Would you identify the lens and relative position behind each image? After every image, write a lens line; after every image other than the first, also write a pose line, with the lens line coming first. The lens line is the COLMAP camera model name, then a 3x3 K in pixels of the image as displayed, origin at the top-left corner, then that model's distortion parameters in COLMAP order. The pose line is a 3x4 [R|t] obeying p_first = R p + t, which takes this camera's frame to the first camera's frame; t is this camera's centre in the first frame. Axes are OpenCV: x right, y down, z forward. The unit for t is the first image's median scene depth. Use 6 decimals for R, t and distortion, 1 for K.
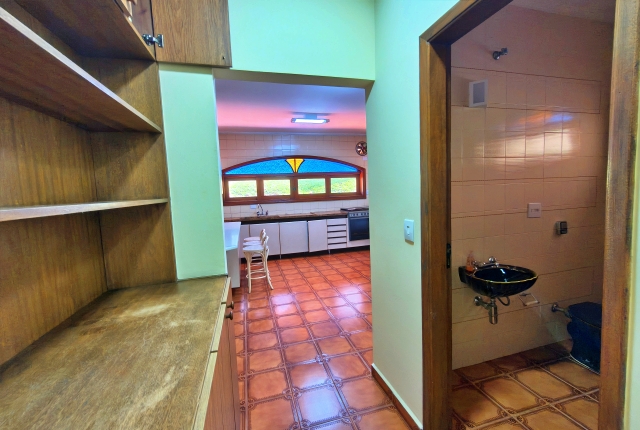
lens RADIAL K [[272.5, 0, 320.7], [0, 272.5, 212.0], [0, 0, 1]] dist [-0.002028, -0.000669]
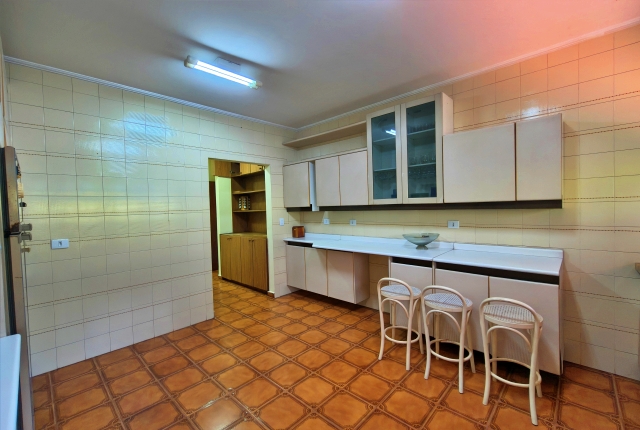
lens RADIAL K [[272.5, 0, 320.7], [0, 272.5, 212.0], [0, 0, 1]] dist [-0.002028, -0.000669]
pose [[-0.849868, 0.075084, -0.521620, 0.205615], [0.021091, 0.993851, 0.108696, -0.107998], [0.526574, 0.081376, -0.846226, 1.219980]]
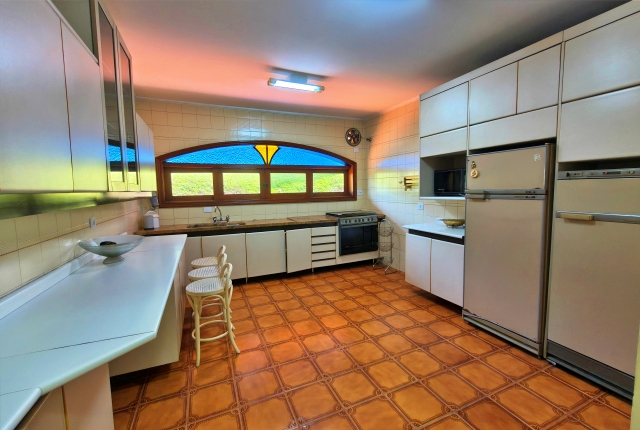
lens RADIAL K [[272.5, 0, 320.7], [0, 272.5, 212.0], [0, 0, 1]] dist [-0.002028, -0.000669]
pose [[0.989560, 0.011709, 0.143647, -0.074542], [-0.012905, 0.999889, 0.007399, -0.028360], [-0.143545, -0.009176, 0.989601, 0.328502]]
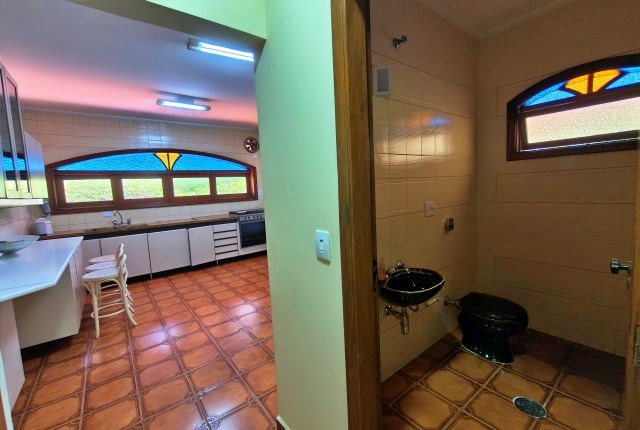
lens RADIAL K [[272.5, 0, 320.7], [0, 272.5, 212.0], [0, 0, 1]] dist [-0.002028, -0.000669]
pose [[0.923475, -0.039881, 0.381581, 0.014106], [0.040382, 0.999162, 0.006700, -0.008324], [-0.381528, 0.009222, 0.924311, 0.104807]]
